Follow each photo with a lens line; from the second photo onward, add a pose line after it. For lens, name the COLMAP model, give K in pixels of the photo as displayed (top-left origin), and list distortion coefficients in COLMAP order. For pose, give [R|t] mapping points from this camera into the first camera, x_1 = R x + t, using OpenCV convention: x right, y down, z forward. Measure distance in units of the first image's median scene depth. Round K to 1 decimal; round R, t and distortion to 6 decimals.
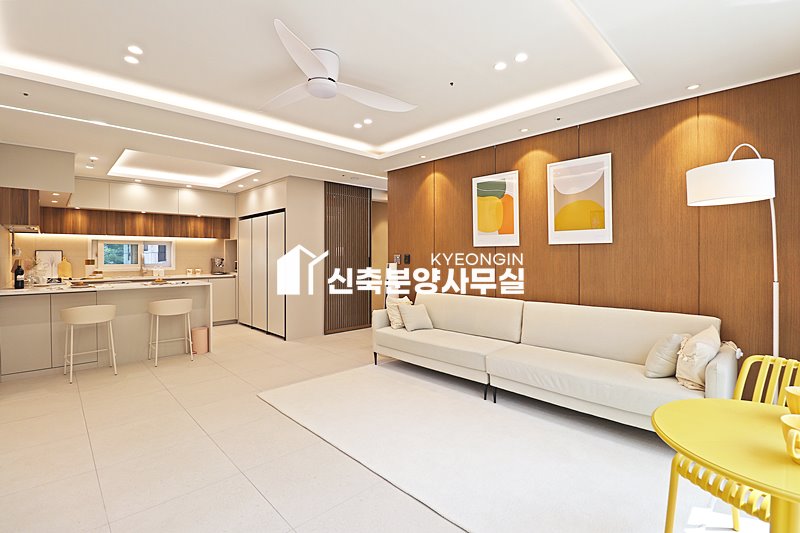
lens RADIAL K [[371.0, 0, 405.7], [0, 371.0, 259.5], [0, 0, 1]] dist [-0.011425, -0.007160]
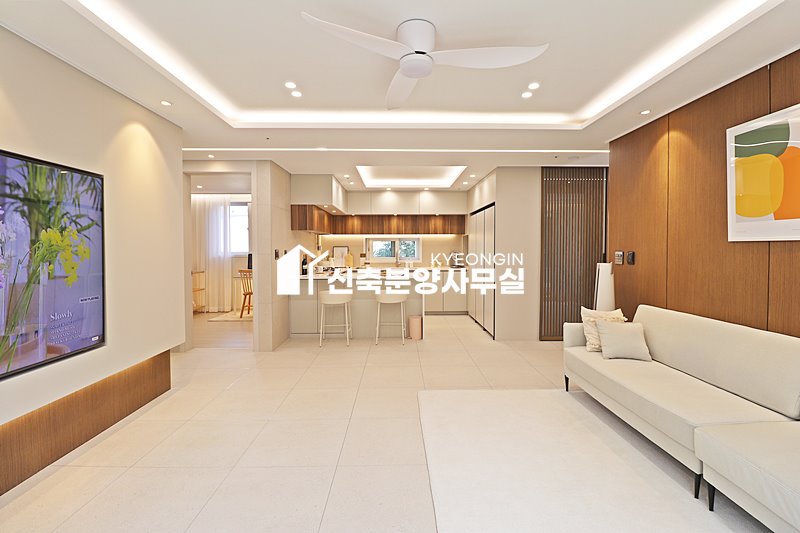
lens RADIAL K [[371.0, 0, 401.7], [0, 371.0, 258.4], [0, 0, 1]] dist [-0.011425, -0.007160]
pose [[0.726210, 0.018749, -0.687217, 0.166348], [-0.004812, 0.999742, 0.022190, -0.013786], [0.687456, -0.012808, 0.726113, 0.154459]]
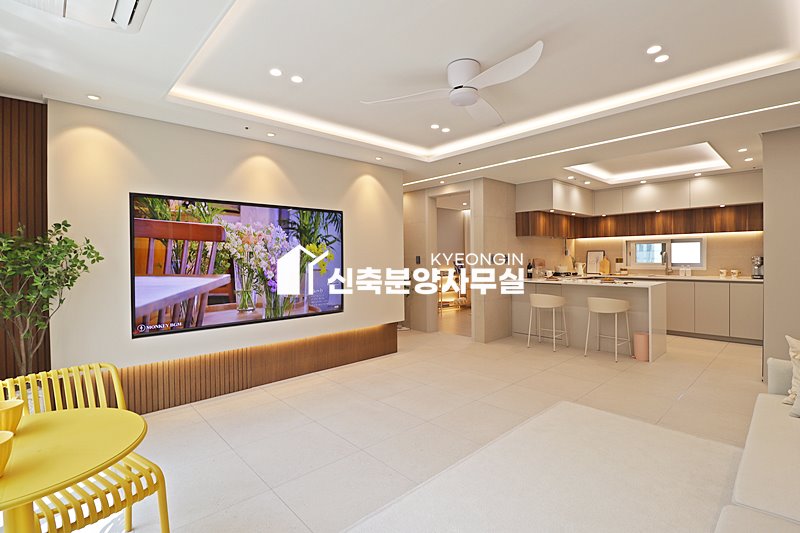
lens RADIAL K [[371.0, 0, 396.4], [0, 371.0, 259.2], [0, 0, 1]] dist [-0.011425, -0.007160]
pose [[-0.034489, 0.010401, -0.999351, 0.369726], [0.002127, 0.999944, 0.010334, -0.011531], [0.999403, -0.001770, -0.034509, 0.383352]]
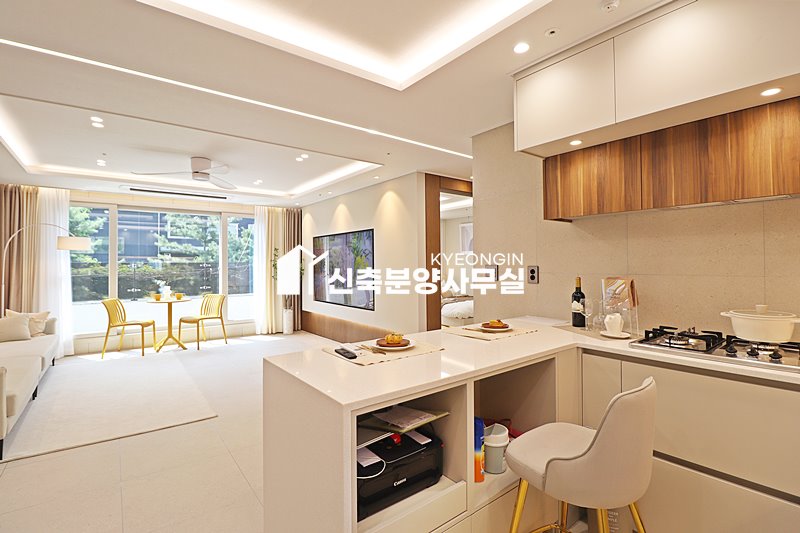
lens RADIAL K [[371.0, 0, 399.4], [0, 371.0, 259.5], [0, 0, 1]] dist [-0.011425, -0.007160]
pose [[-0.993788, 0.012276, 0.110608, -0.629297], [0.012241, 0.999925, -0.000994, -0.024232], [-0.110611, 0.000366, -0.993864, 1.229679]]
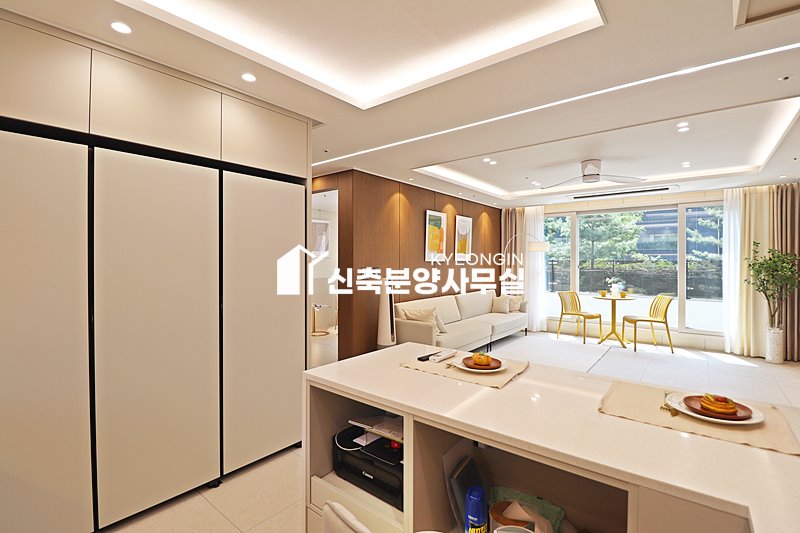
lens RADIAL K [[371.0, 0, 413.9], [0, 371.0, 256.9], [0, 0, 1]] dist [-0.011425, -0.007160]
pose [[-0.127842, 0.013331, 0.991705, -0.883507], [0.010530, 0.999872, -0.012083, -0.029781], [-0.991739, 0.008898, -0.127966, 0.971145]]
